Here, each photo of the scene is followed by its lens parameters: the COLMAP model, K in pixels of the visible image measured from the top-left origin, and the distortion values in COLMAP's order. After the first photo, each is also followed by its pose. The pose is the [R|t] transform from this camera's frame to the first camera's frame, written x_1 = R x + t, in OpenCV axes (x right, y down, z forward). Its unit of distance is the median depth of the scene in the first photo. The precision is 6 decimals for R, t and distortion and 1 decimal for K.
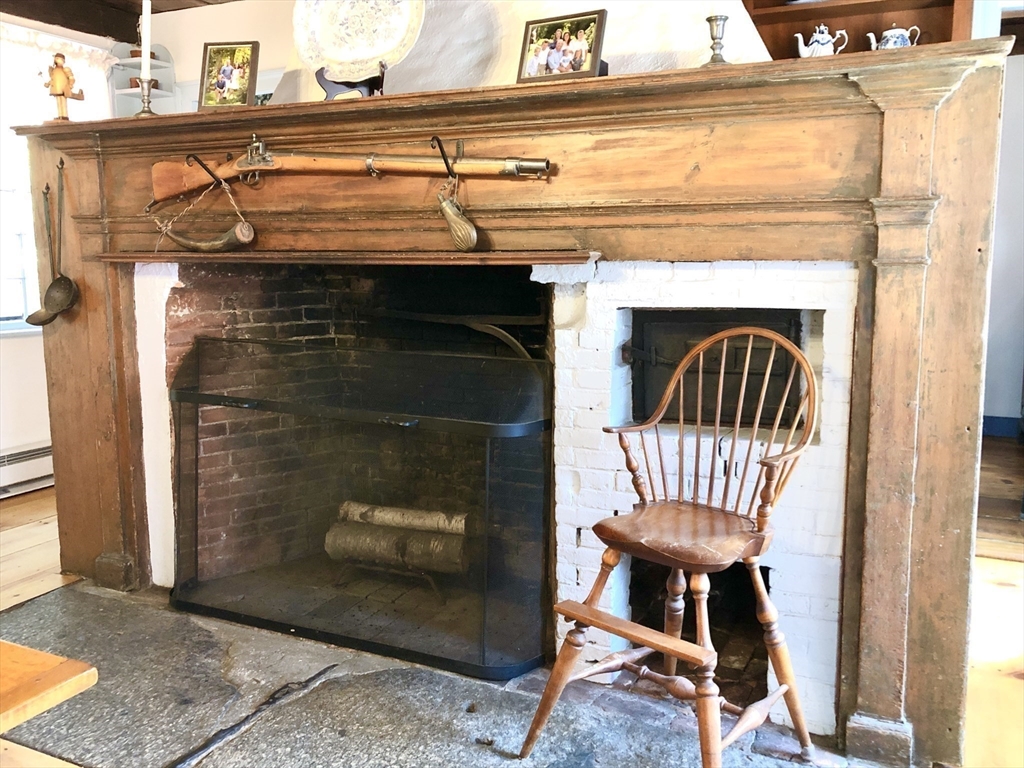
lens RADIAL K [[833.9, 0, 509.6], [0, 833.9, 402.5], [0, 0, 1]] dist [0.104034, -0.161160]
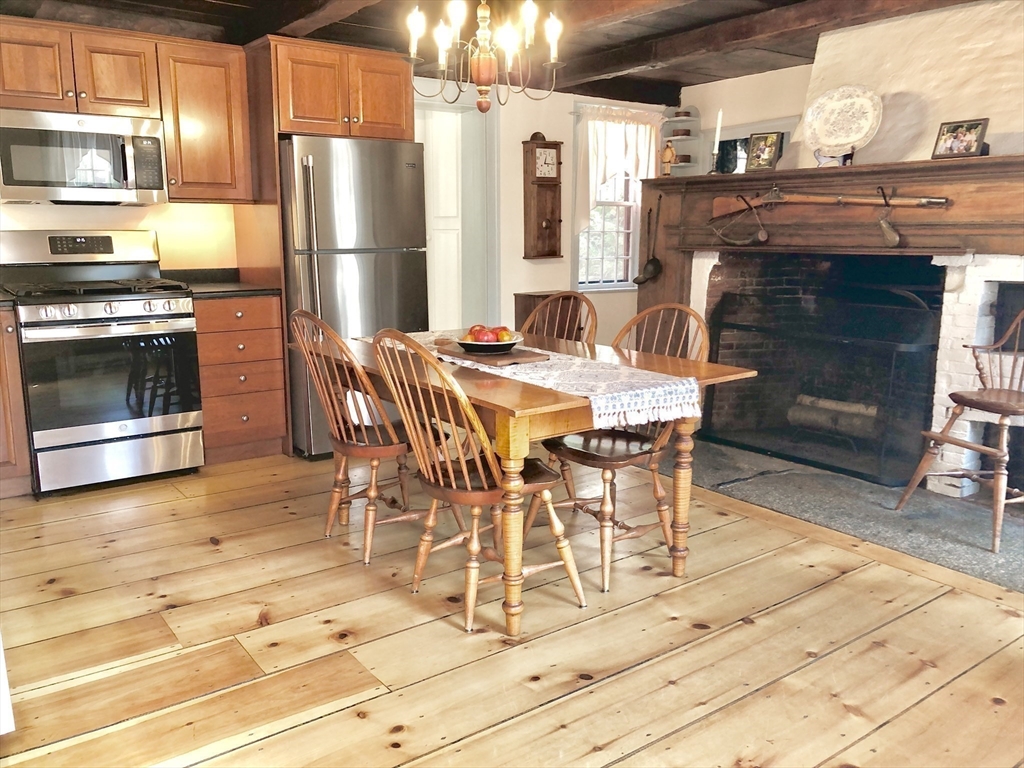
lens RADIAL K [[841.2, 0, 512.0], [0, 841.2, 384.0], [0, 0, 1]] dist [0.042203, -0.041900]
pose [[0.883470, 0.088483, -0.460057, 0.083379], [-0.088313, 0.995851, 0.021940, 0.133811], [0.460089, 0.021246, 0.887618, -0.915781]]
